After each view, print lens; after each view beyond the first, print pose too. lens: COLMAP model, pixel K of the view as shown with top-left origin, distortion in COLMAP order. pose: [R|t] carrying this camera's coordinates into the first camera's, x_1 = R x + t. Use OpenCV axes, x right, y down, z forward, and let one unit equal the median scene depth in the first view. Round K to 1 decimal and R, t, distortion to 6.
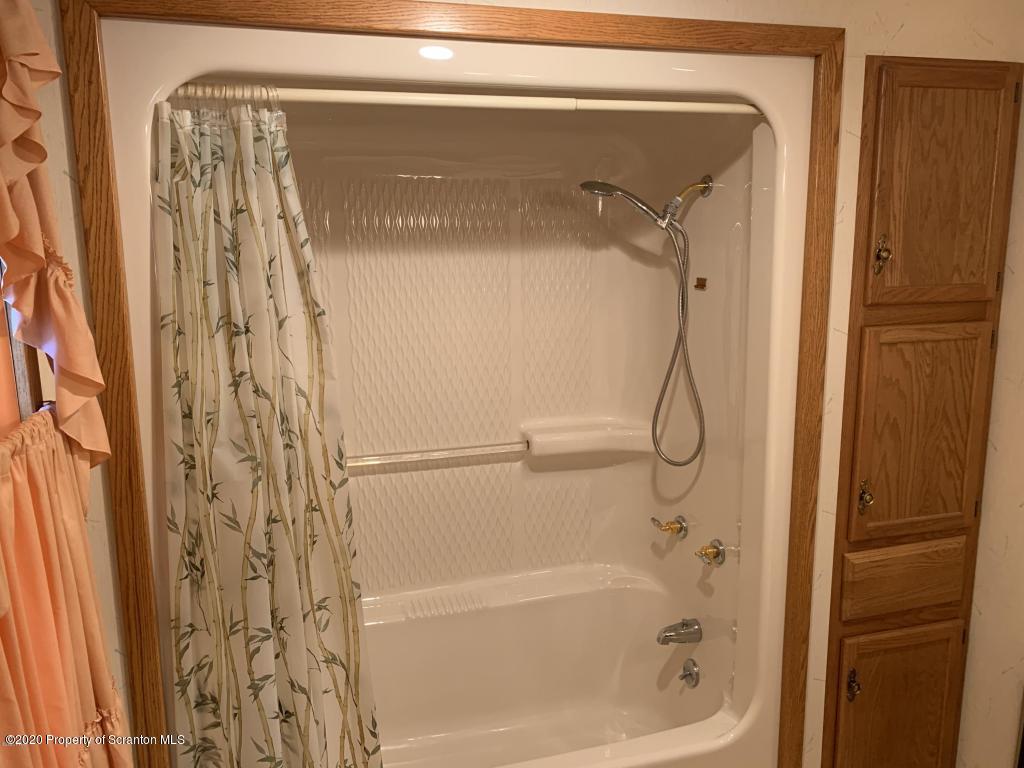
lens RADIAL K [[779.3, 0, 511.9], [0, 779.3, 381.9], [0, 0, 1]] dist [0.017081, 0.004030]
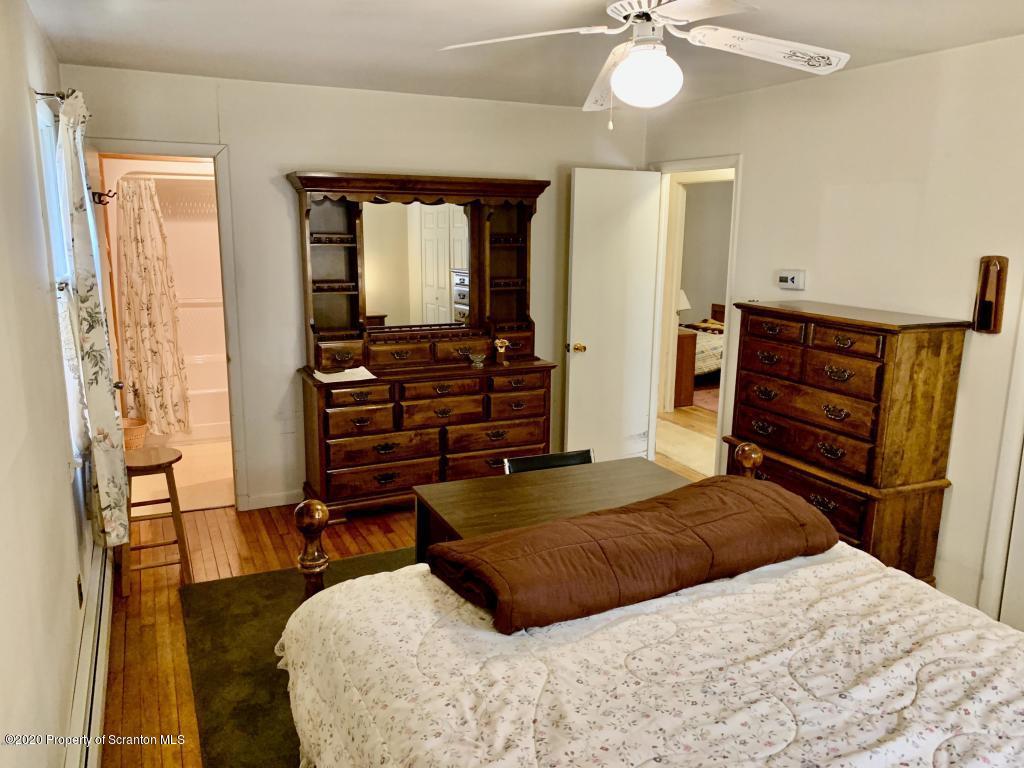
lens RADIAL K [[779.3, 0, 513.2], [0, 779.3, 385.9], [0, 0, 1]] dist [0.017081, 0.004030]
pose [[0.982008, 0.060774, -0.178793, 2.029646], [-0.053079, 0.997459, 0.047515, 0.336995], [0.181226, -0.037170, 0.982739, -2.272401]]
